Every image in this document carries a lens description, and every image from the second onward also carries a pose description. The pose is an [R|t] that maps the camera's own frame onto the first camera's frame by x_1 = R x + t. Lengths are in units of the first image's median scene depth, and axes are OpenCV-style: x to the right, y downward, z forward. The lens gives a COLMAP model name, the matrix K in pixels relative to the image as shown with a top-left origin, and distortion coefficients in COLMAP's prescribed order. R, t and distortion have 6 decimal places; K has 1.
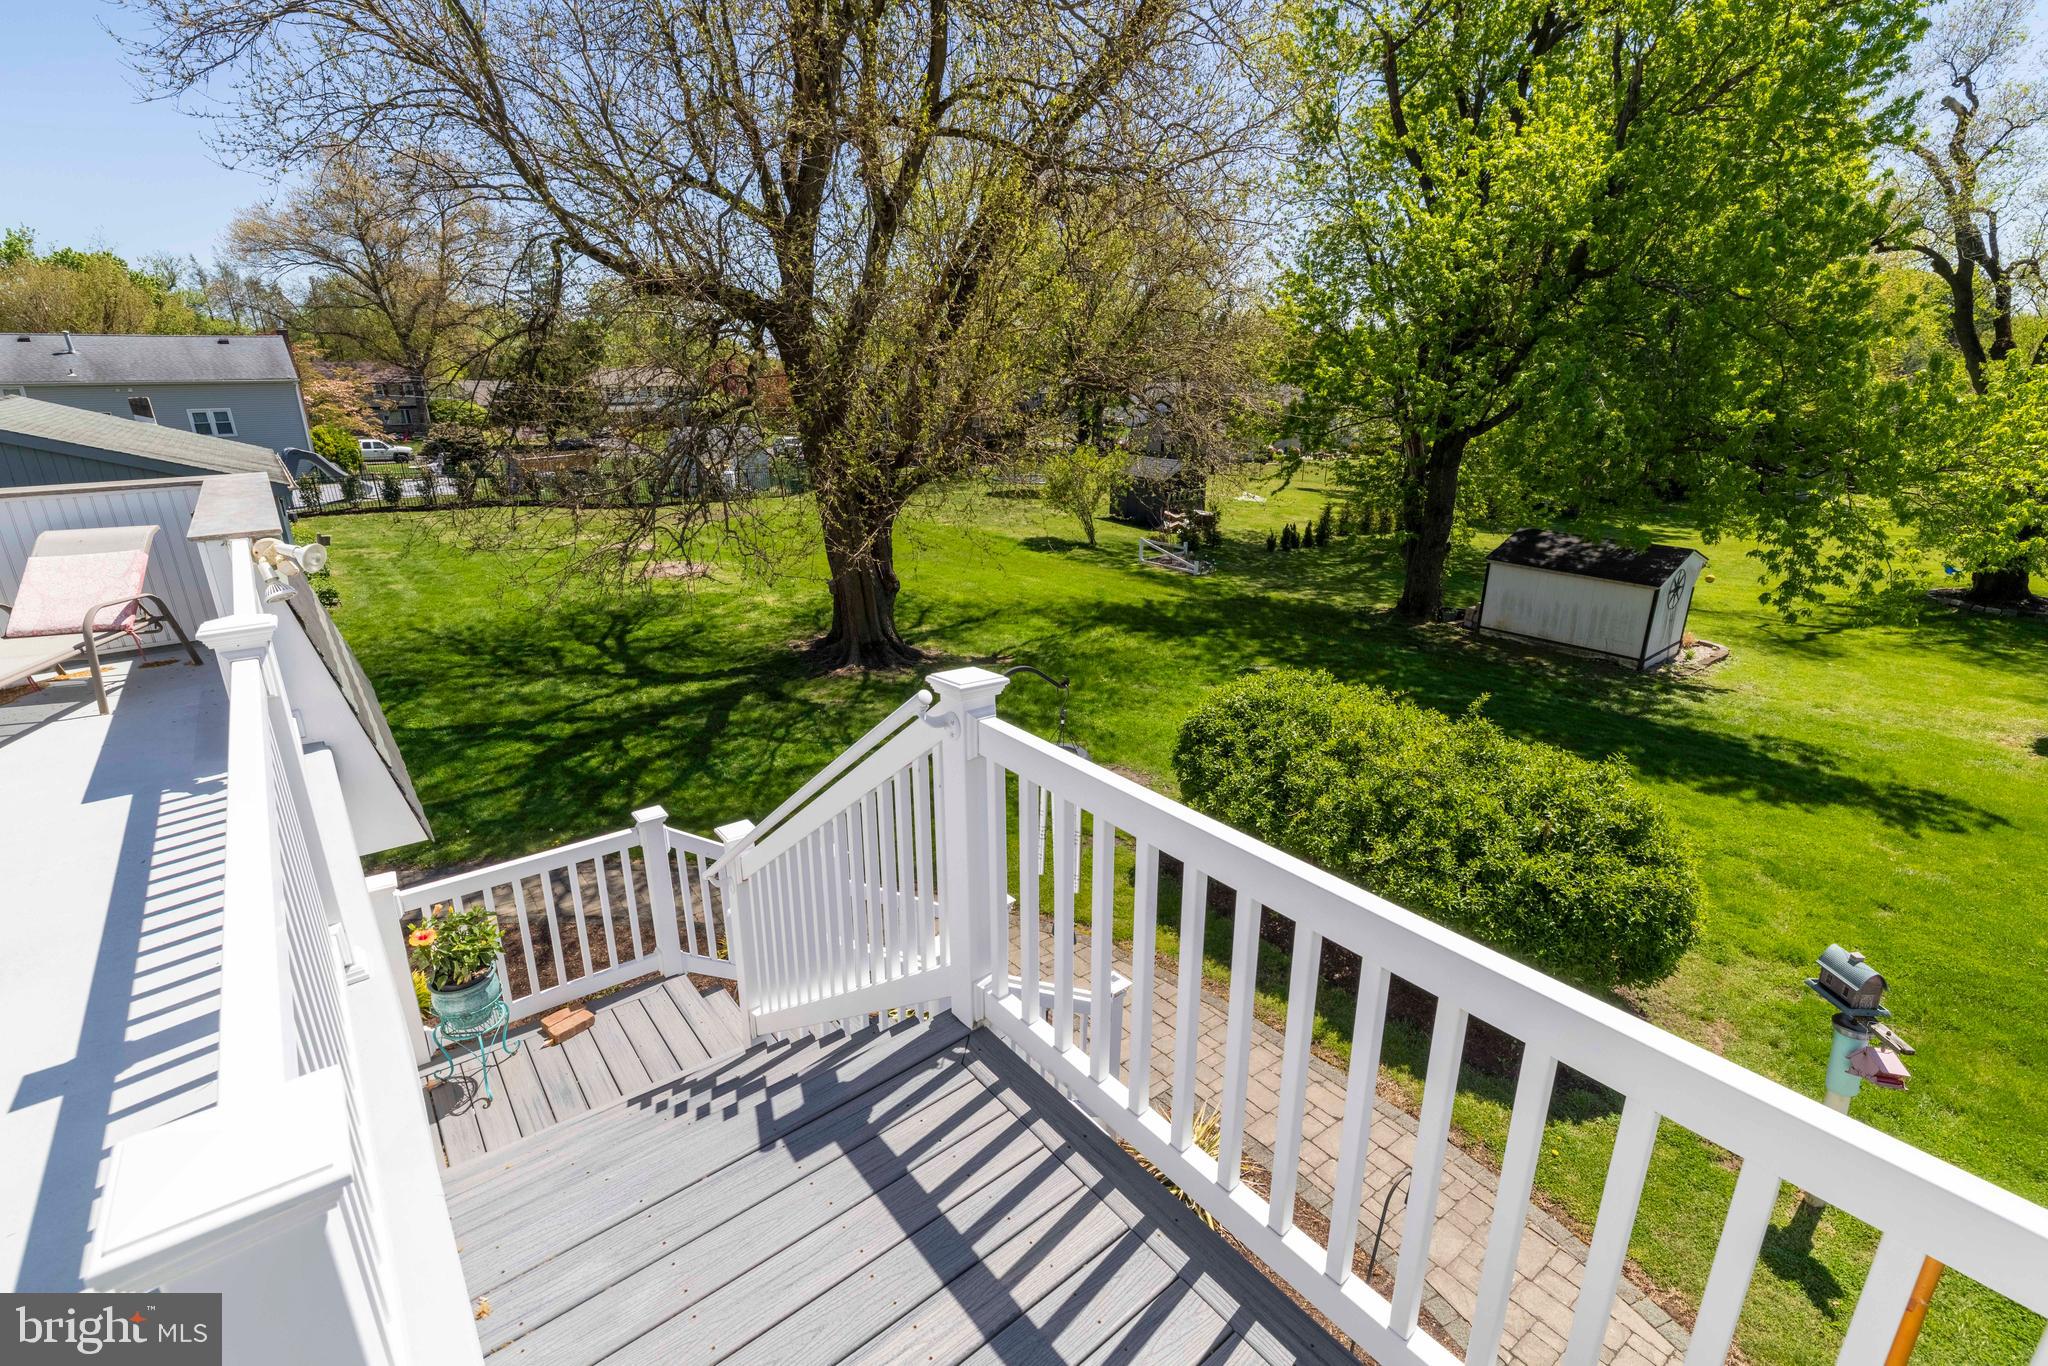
lens RADIAL K [[936.9, 0, 1016.5], [0, 936.9, 675.5], [0, 0, 1]] dist [0.003149, 0.000305]
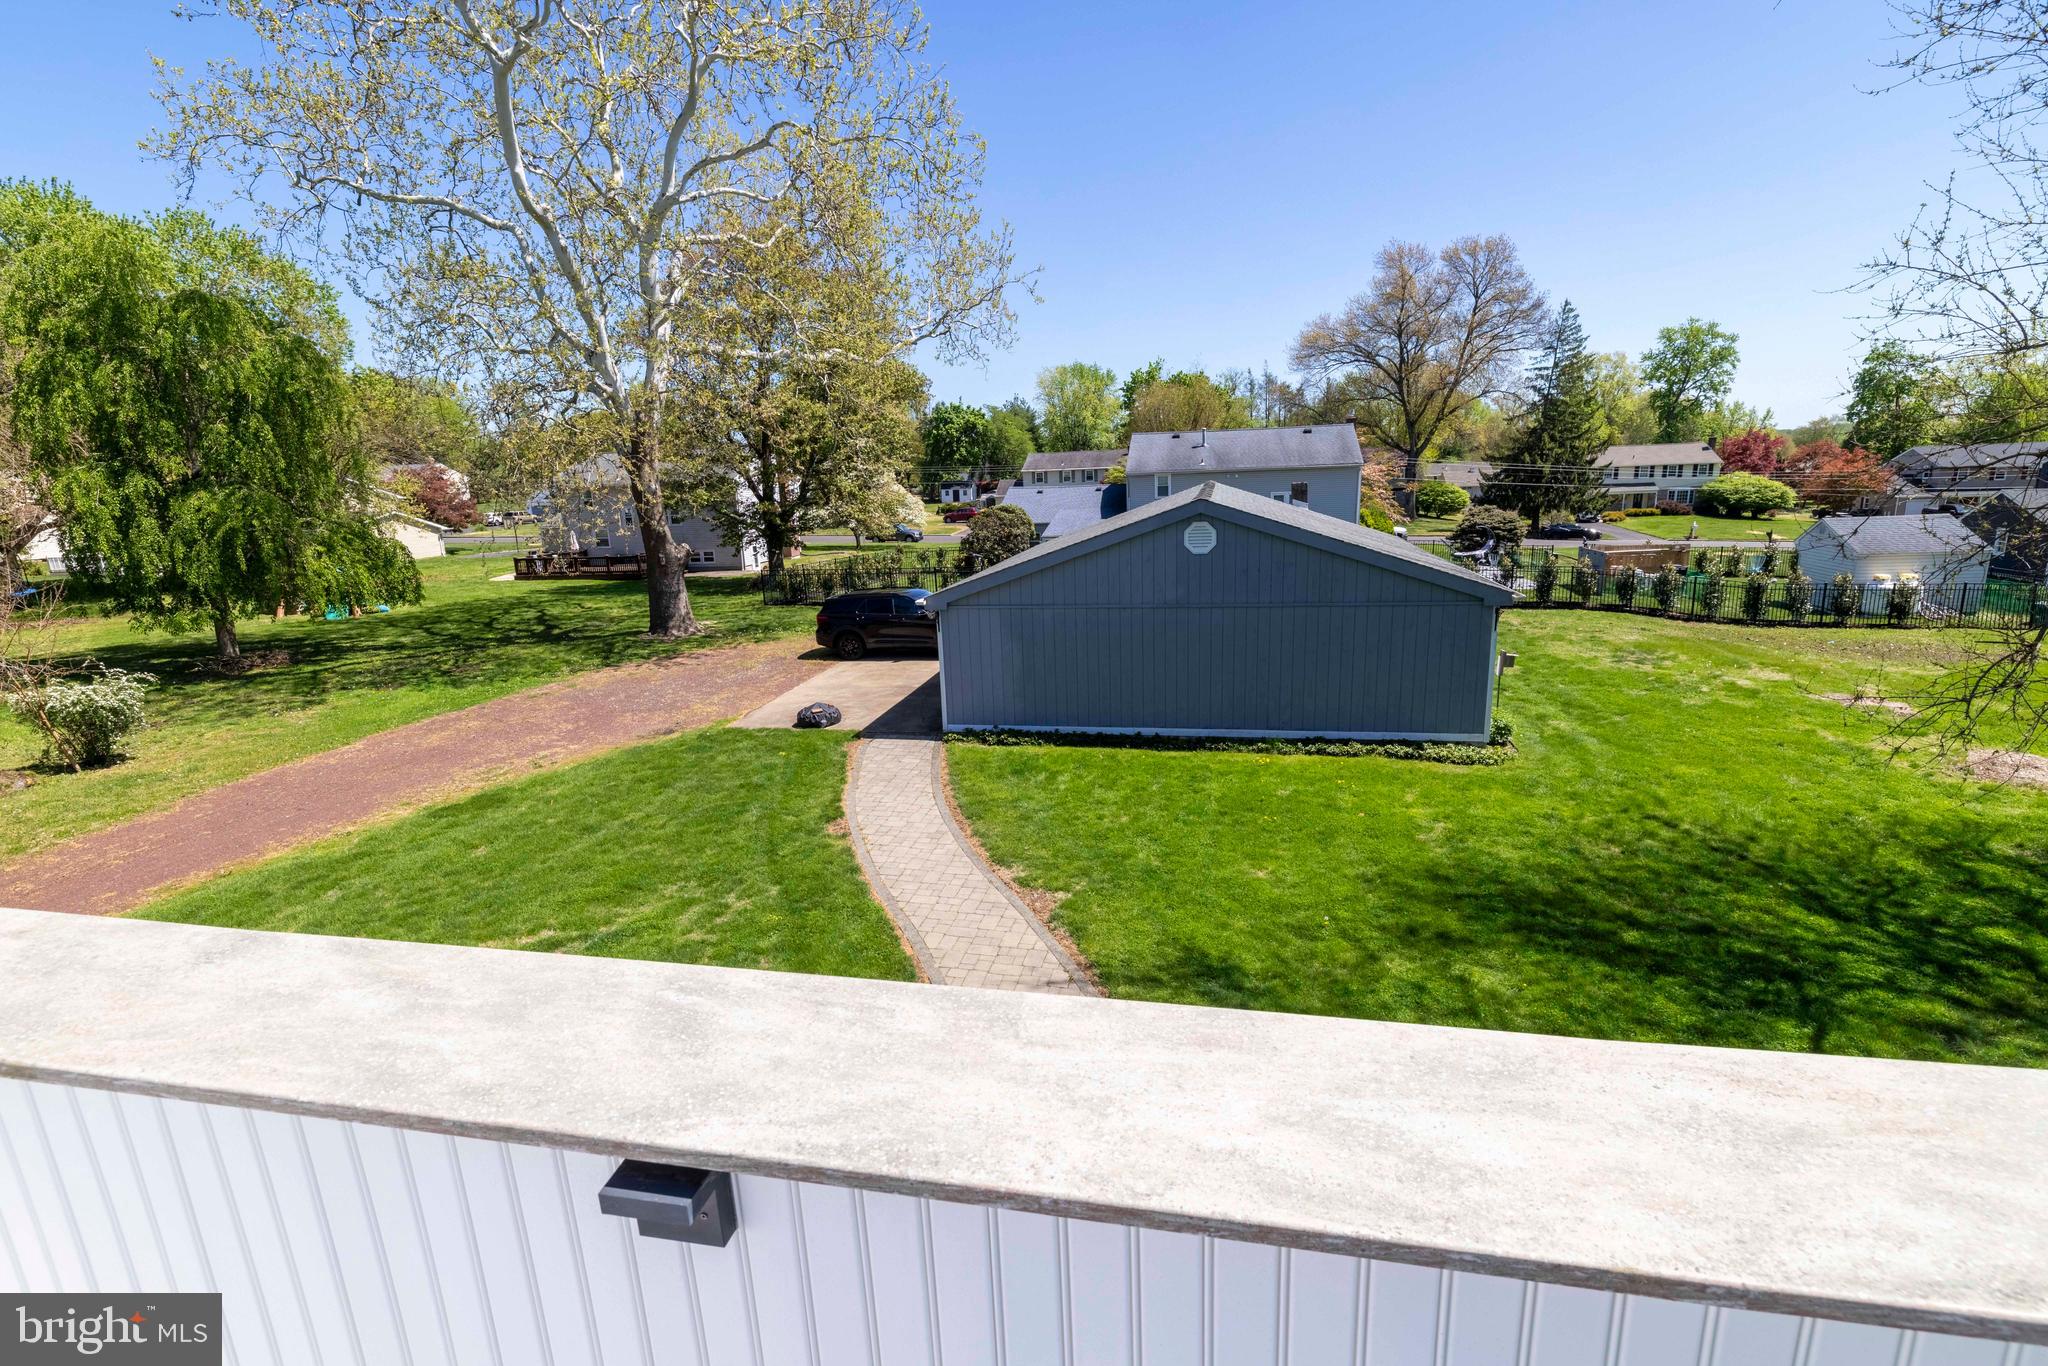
lens RADIAL K [[936.9, 0, 1020.8], [0, 936.9, 677.5], [0, 0, 1]] dist [0.003149, 0.000305]
pose [[0.632007, 0.154286, -0.759449, -0.203594], [-0.214130, 0.976596, 0.020205, -0.029968], [0.744793, 0.149851, 0.650253, 0.097334]]
